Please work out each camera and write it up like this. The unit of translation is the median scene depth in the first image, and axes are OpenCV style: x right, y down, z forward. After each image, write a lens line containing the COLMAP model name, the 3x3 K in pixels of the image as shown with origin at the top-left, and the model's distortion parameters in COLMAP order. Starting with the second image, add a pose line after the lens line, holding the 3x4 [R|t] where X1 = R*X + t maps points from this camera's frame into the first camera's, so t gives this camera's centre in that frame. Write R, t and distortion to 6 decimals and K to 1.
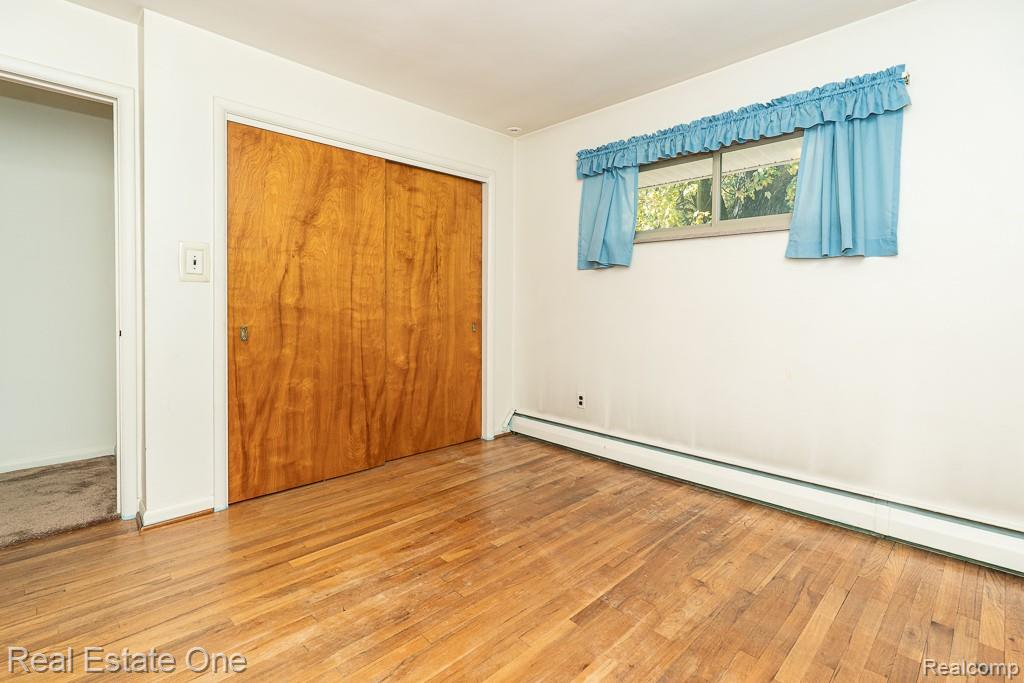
lens RADIAL K [[477.4, 0, 516.9], [0, 477.4, 311.9], [0, 0, 1]] dist [-0.010730, 0.000936]
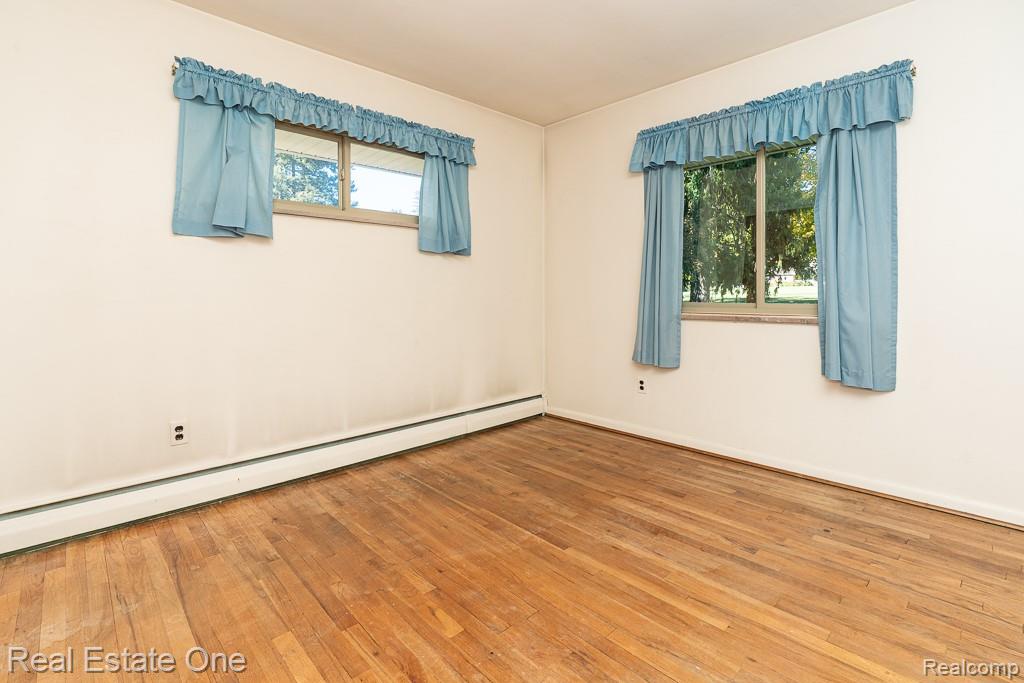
lens RADIAL K [[477.4, 0, 514.6], [0, 477.4, 290.8], [0, 0, 1]] dist [-0.010730, 0.000936]
pose [[0.016739, -0.004339, 0.999850, -0.729241], [0.022470, 0.999740, 0.003962, -0.003371], [-0.999607, 0.022400, 0.016832, 0.740964]]
